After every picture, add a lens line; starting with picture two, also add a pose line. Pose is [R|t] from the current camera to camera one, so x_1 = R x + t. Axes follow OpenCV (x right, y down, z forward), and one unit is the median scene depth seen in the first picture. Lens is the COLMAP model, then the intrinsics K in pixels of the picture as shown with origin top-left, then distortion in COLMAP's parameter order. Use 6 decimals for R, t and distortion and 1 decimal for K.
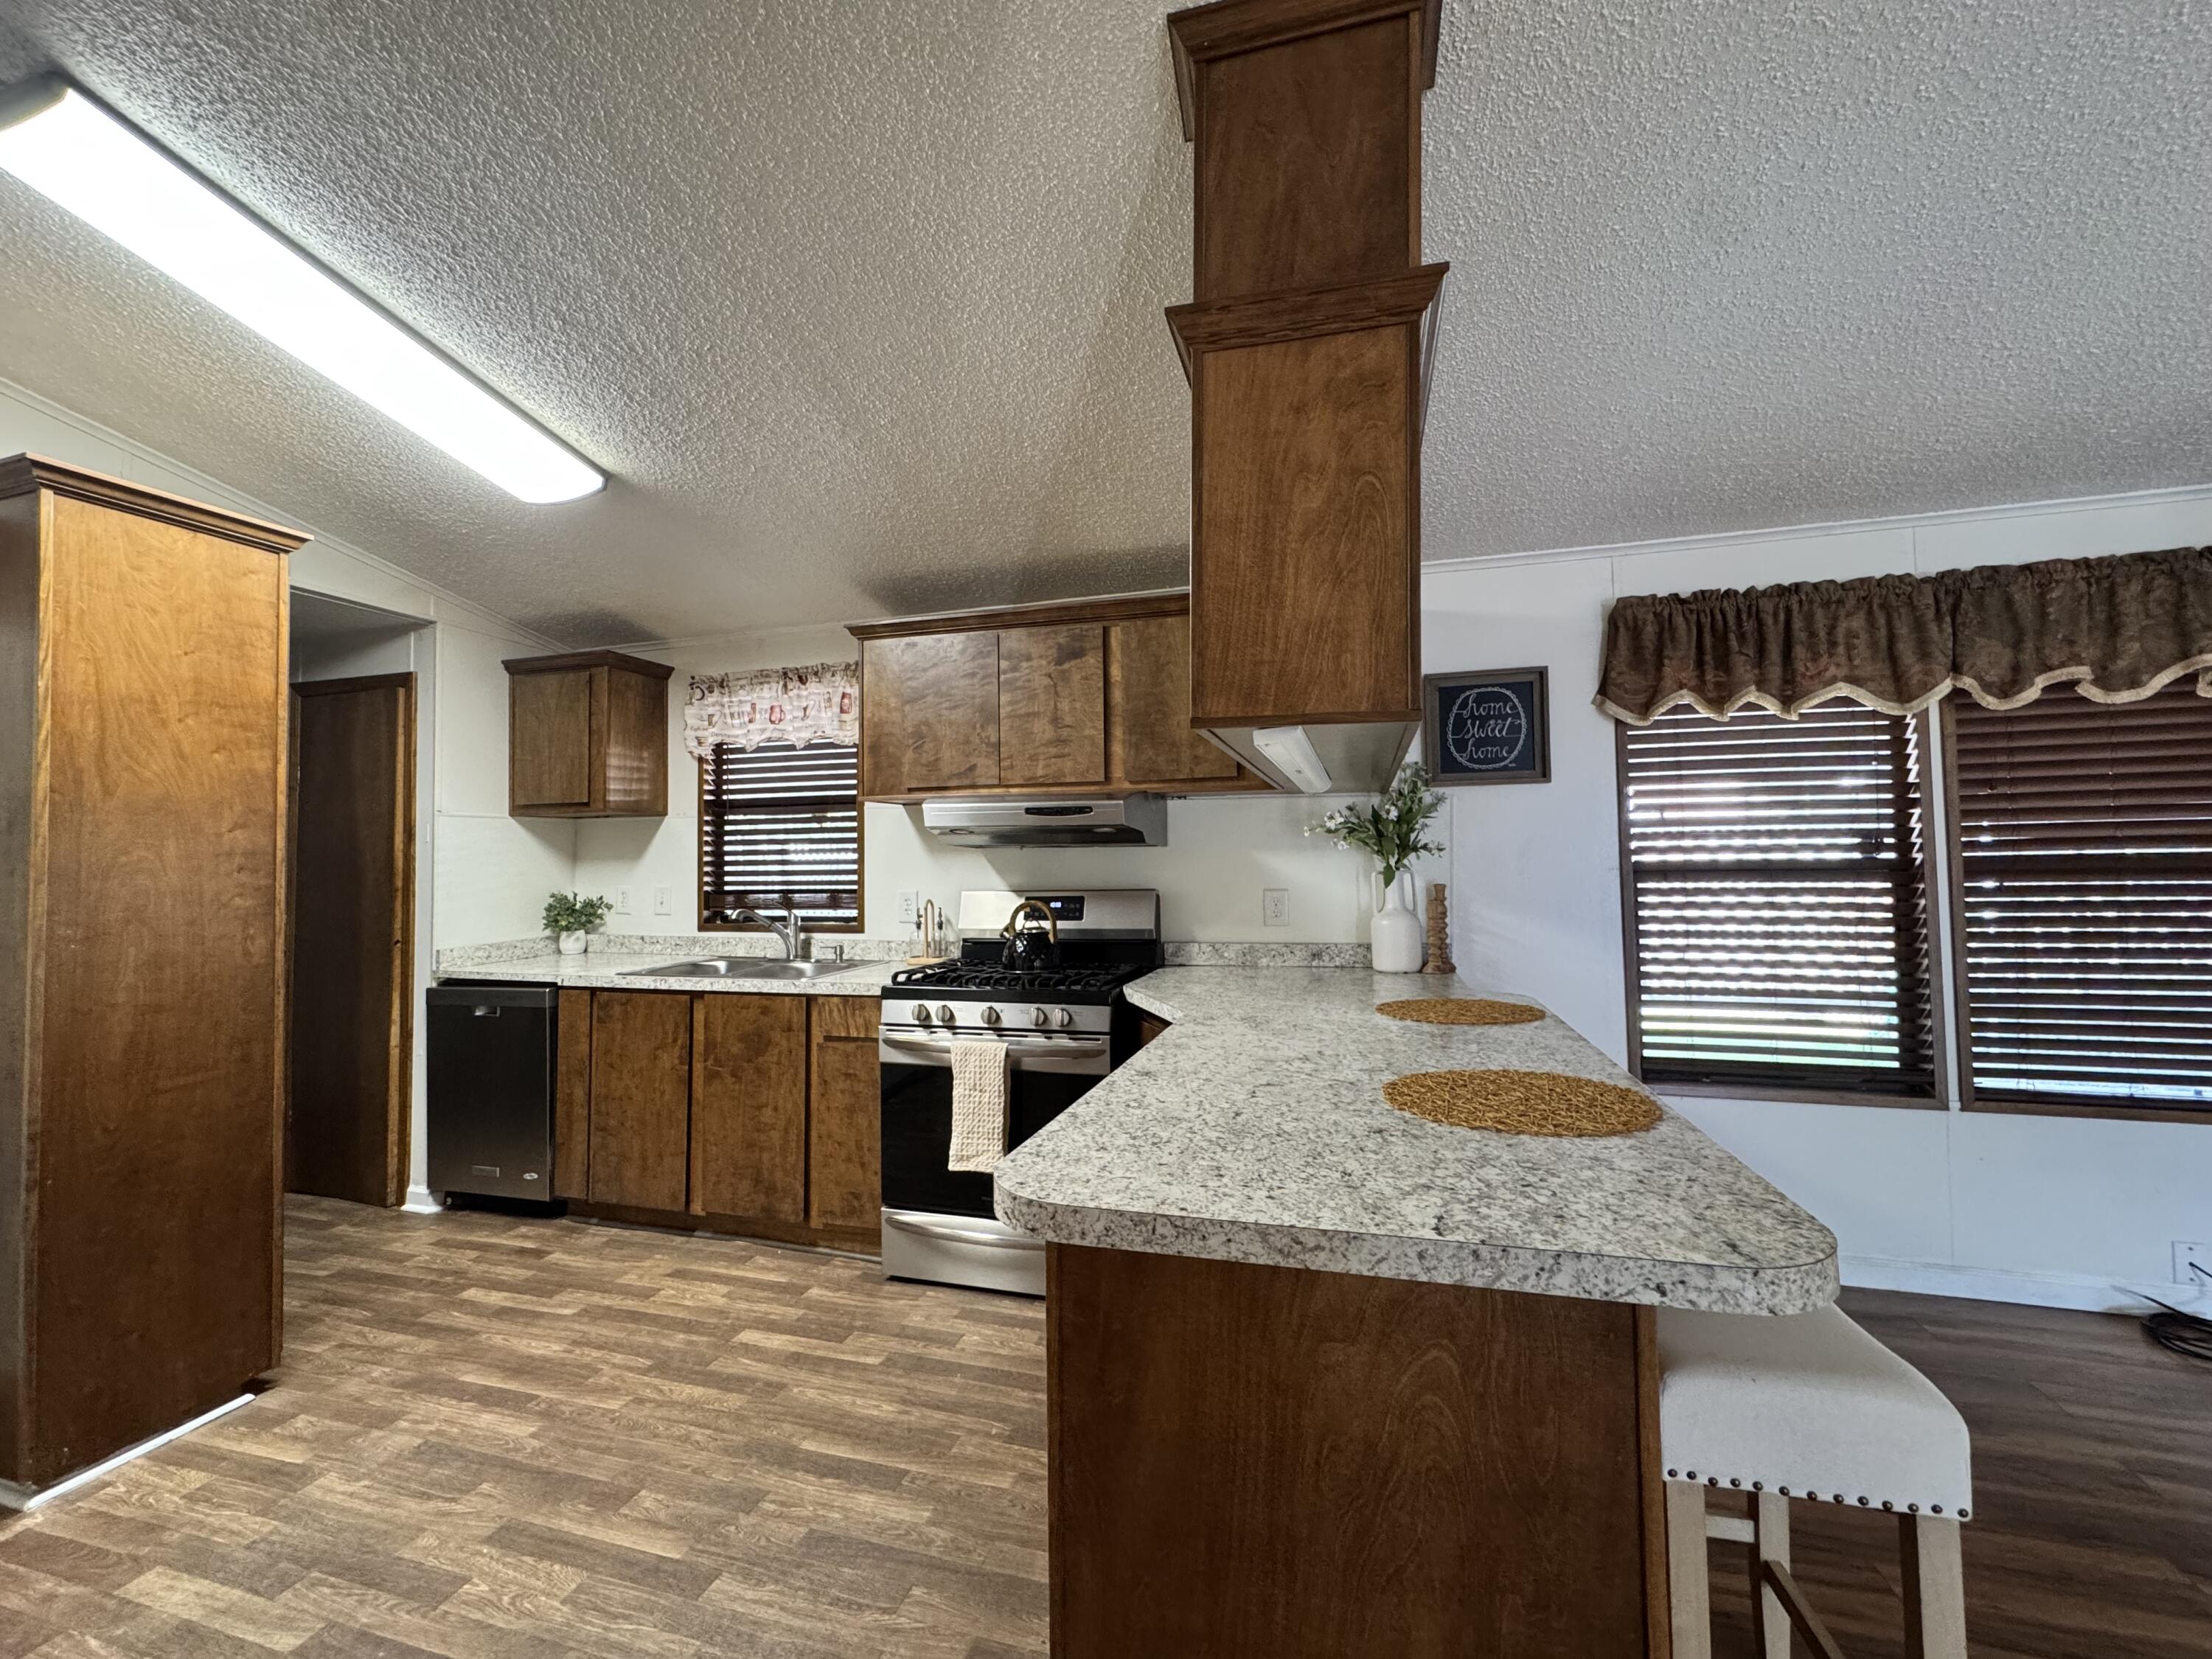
lens RADIAL K [[890.4, 0, 1106.0], [0, 890.4, 829.5], [0, 0, 1]] dist [-0.001888, 0.000435]
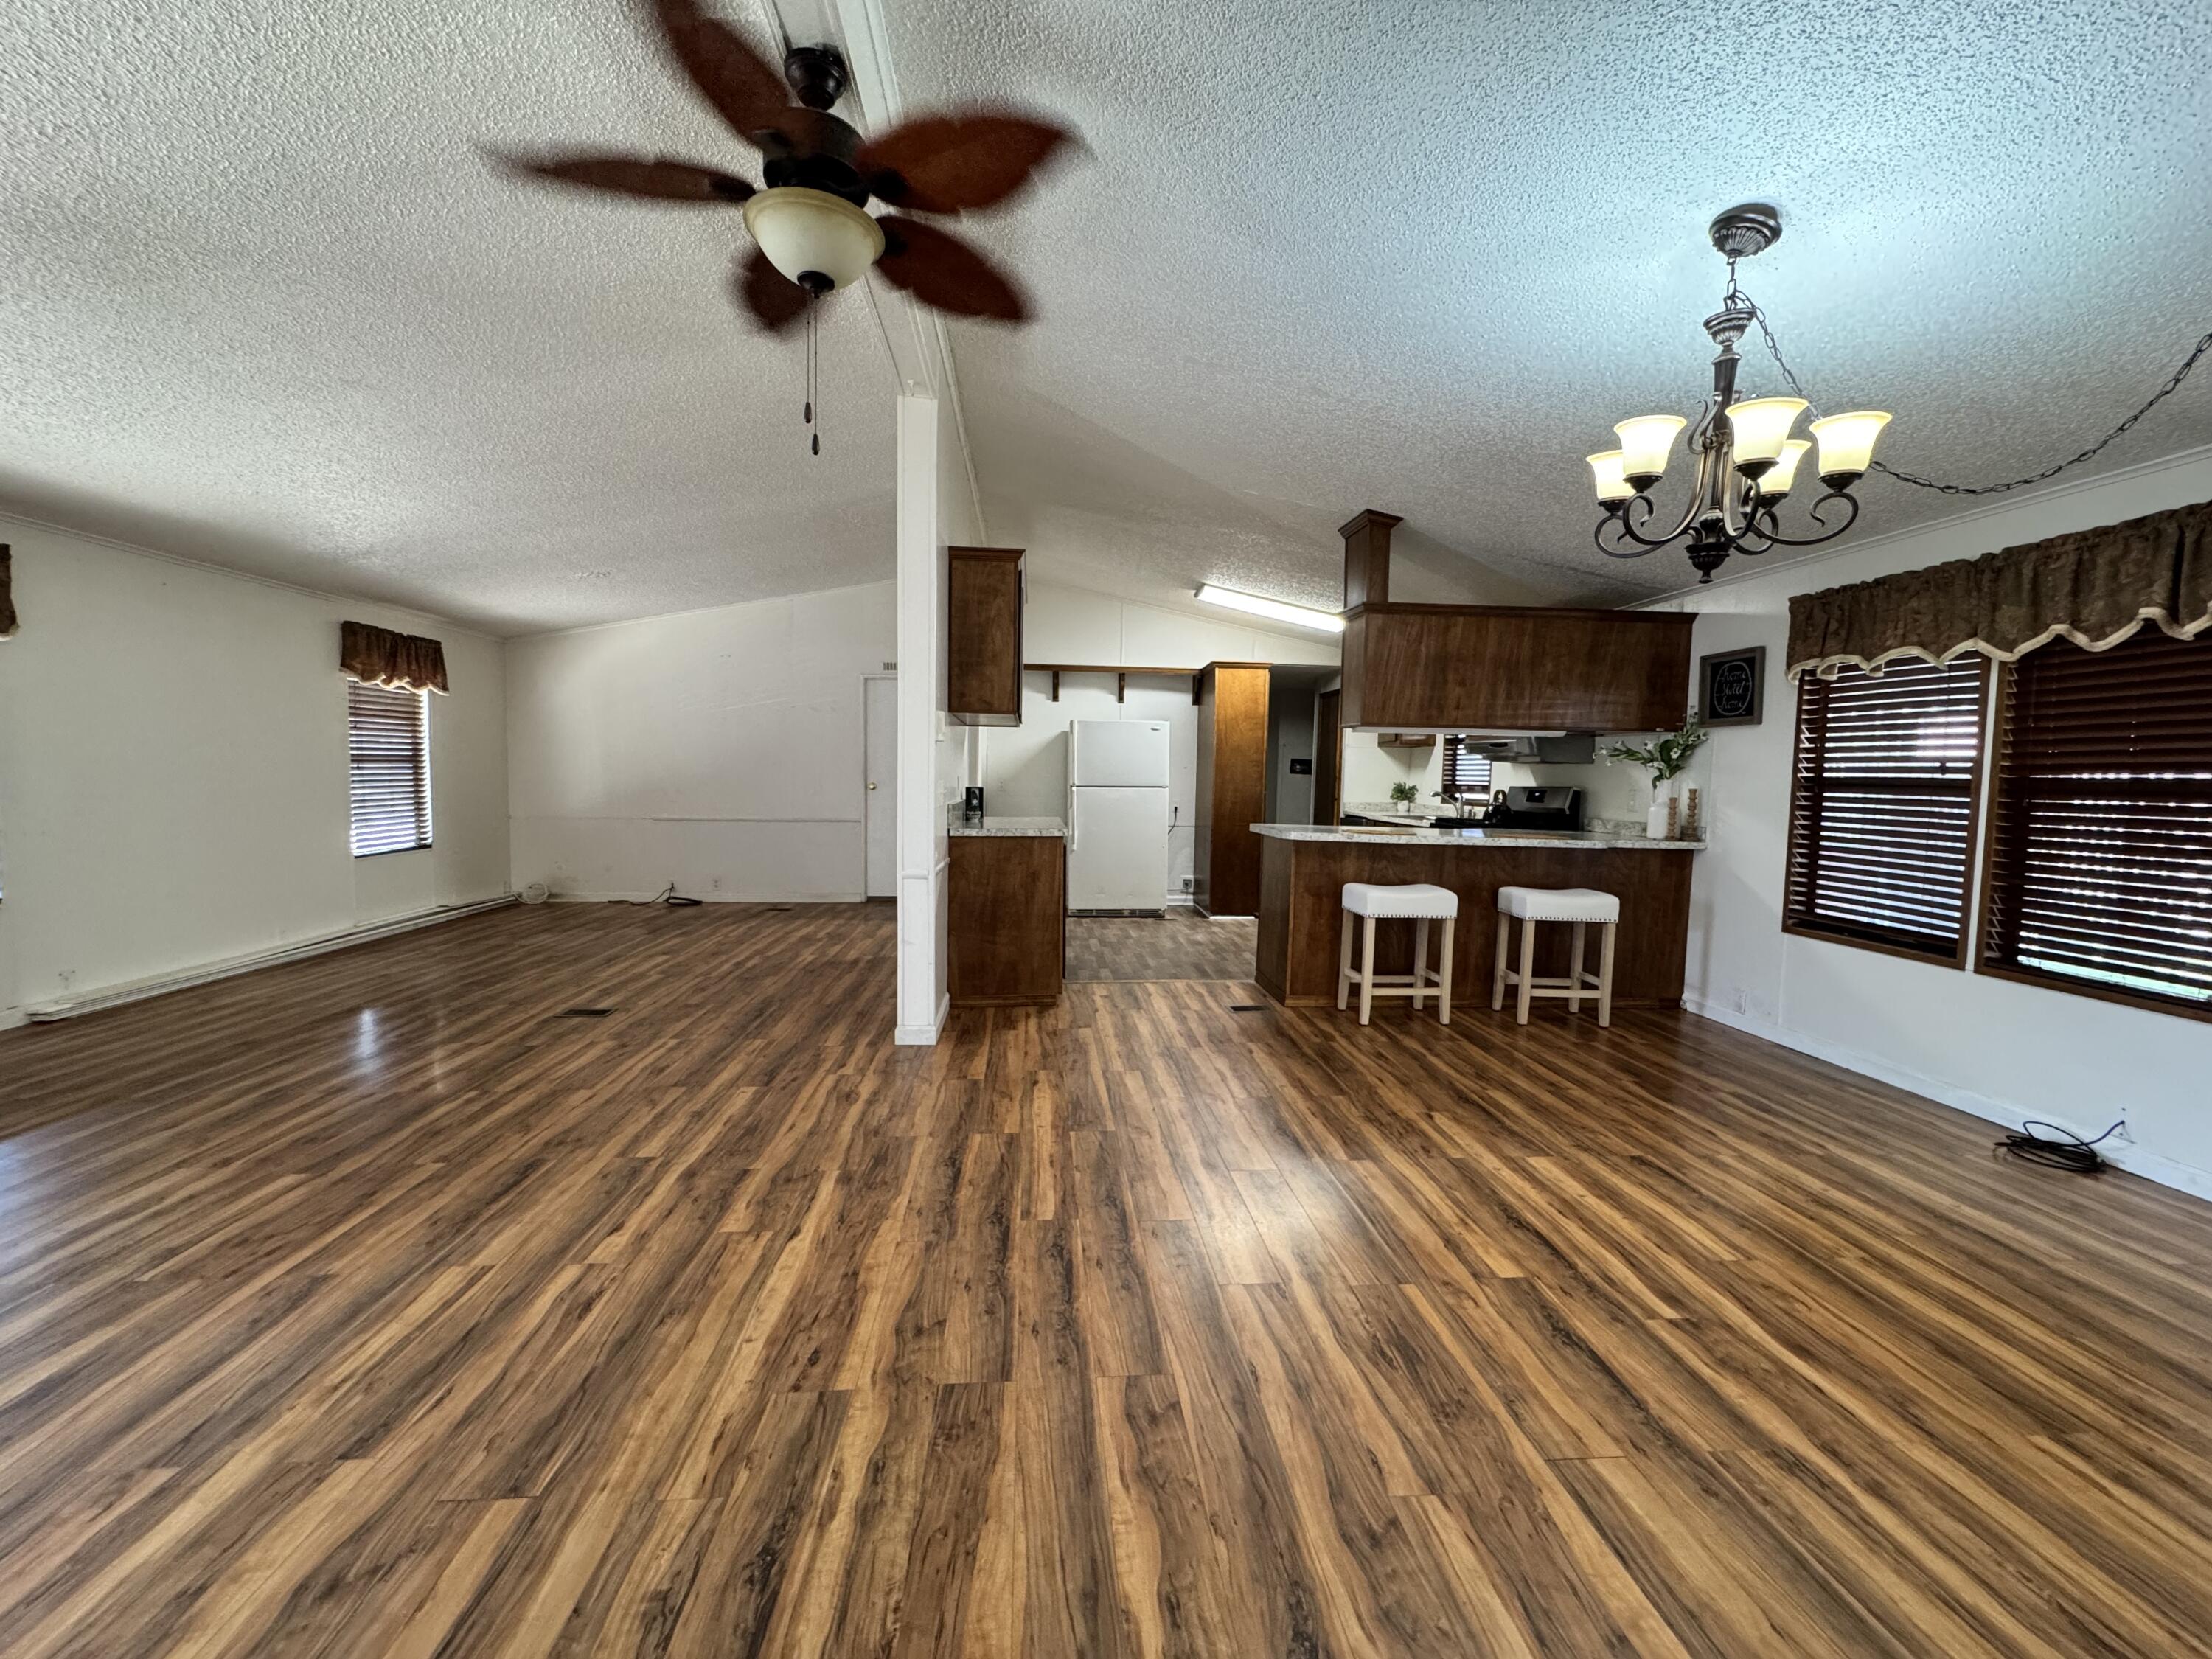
lens RADIAL K [[881.6, 0, 1106.0], [0, 881.6, 829.5], [0, 0, 1]] dist [-0.002219, 0.000203]
pose [[0.362355, 0.081696, -0.928453, 1.596747], [0.004612, 0.995982, 0.089438, -0.013779], [0.932029, -0.036691, 0.360523, -0.614939]]
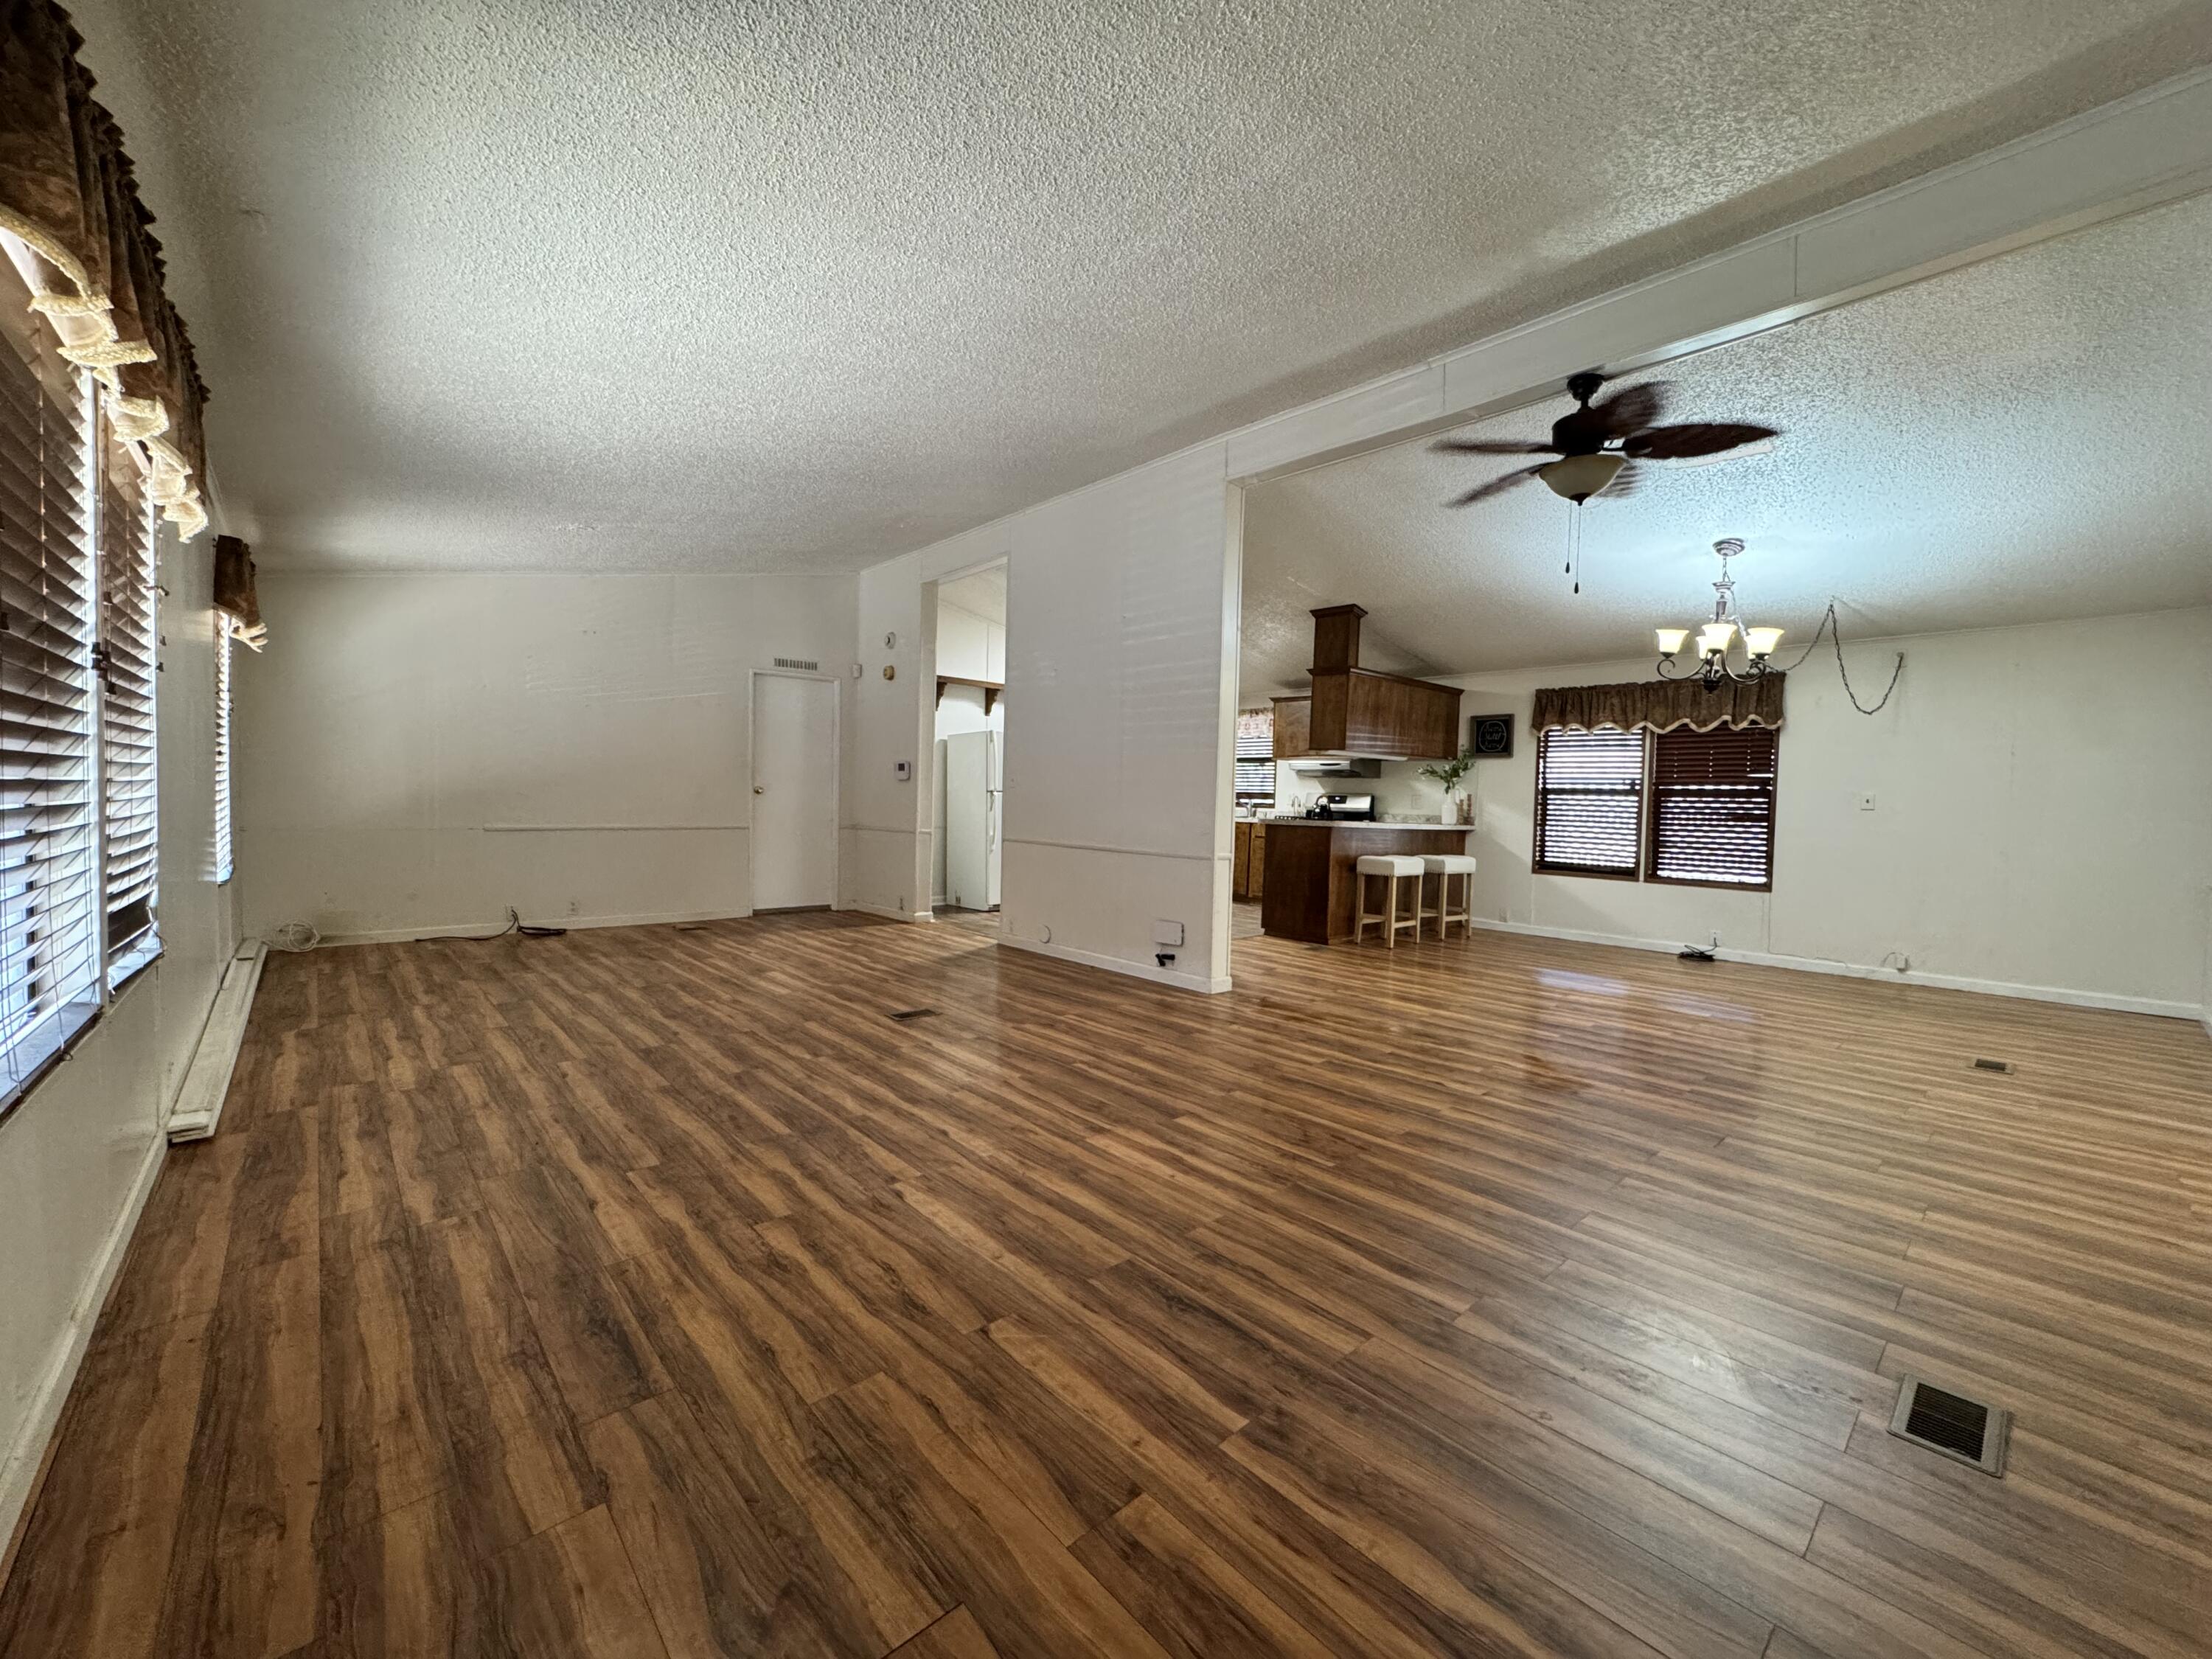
lens RADIAL K [[881.6, 0, 1106.0], [0, 881.6, 829.5], [0, 0, 1]] dist [-0.002219, 0.000203]
pose [[0.850869, 0.055906, -0.522395, 0.911026], [-0.023400, 0.997368, 0.068622, 0.011138], [0.524857, -0.046165, 0.849938, -2.027140]]
